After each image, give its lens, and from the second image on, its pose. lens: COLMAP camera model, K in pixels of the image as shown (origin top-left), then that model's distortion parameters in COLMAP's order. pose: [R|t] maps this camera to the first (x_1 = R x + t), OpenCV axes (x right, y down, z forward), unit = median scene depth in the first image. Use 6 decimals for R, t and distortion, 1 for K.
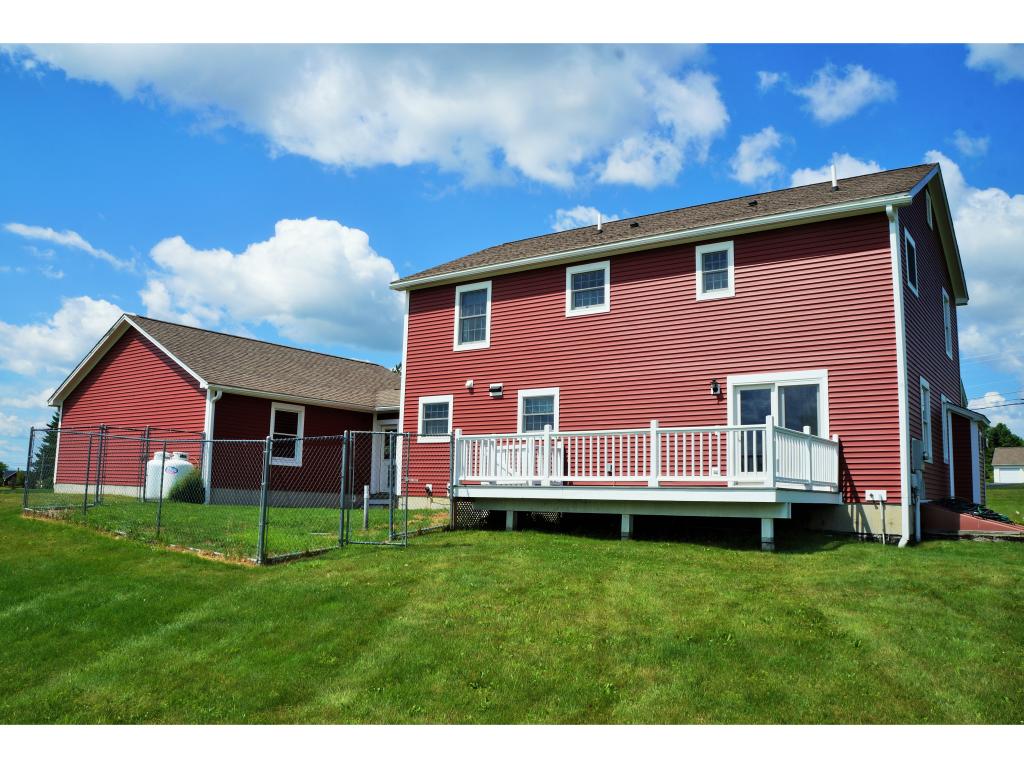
lens RADIAL K [[820.1, 0, 506.1], [0, 820.1, 382.4], [0, 0, 1]] dist [-0.144875, 0.056015]
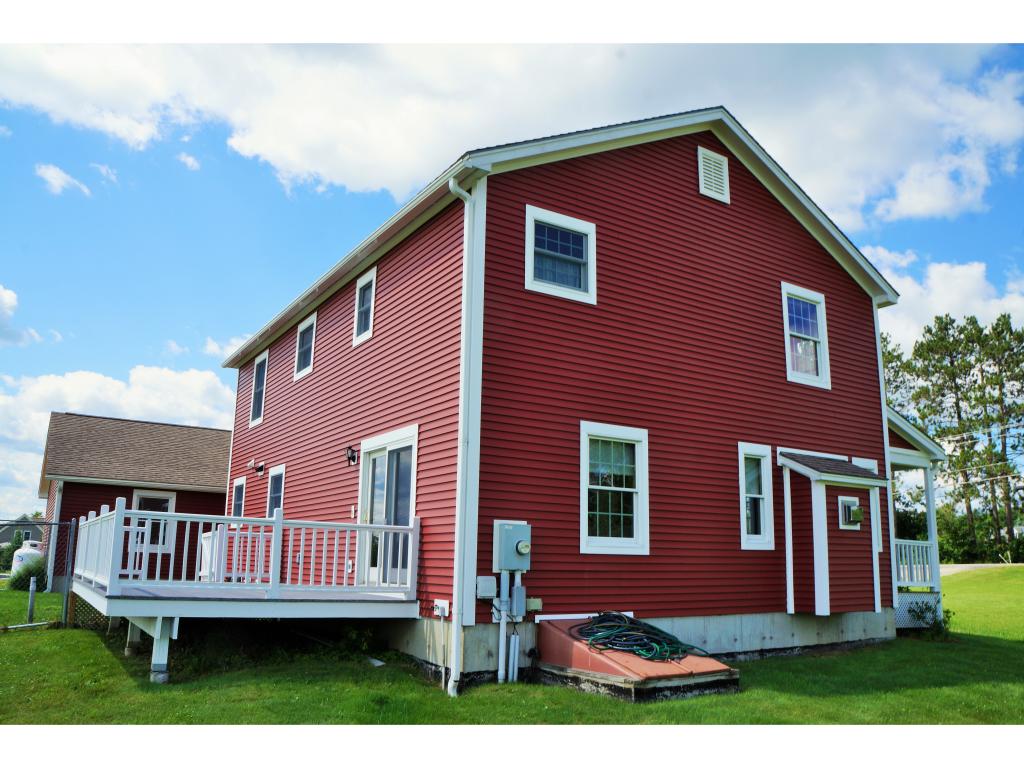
lens RADIAL K [[820.1, 0, 511.4], [0, 820.1, 383.7], [0, 0, 1]] dist [-0.144875, 0.056015]
pose [[0.926945, -0.091519, -0.363864, 0.575289], [0.060904, 0.993635, -0.094766, 0.016833], [0.370221, 0.065682, 0.926619, 0.274813]]
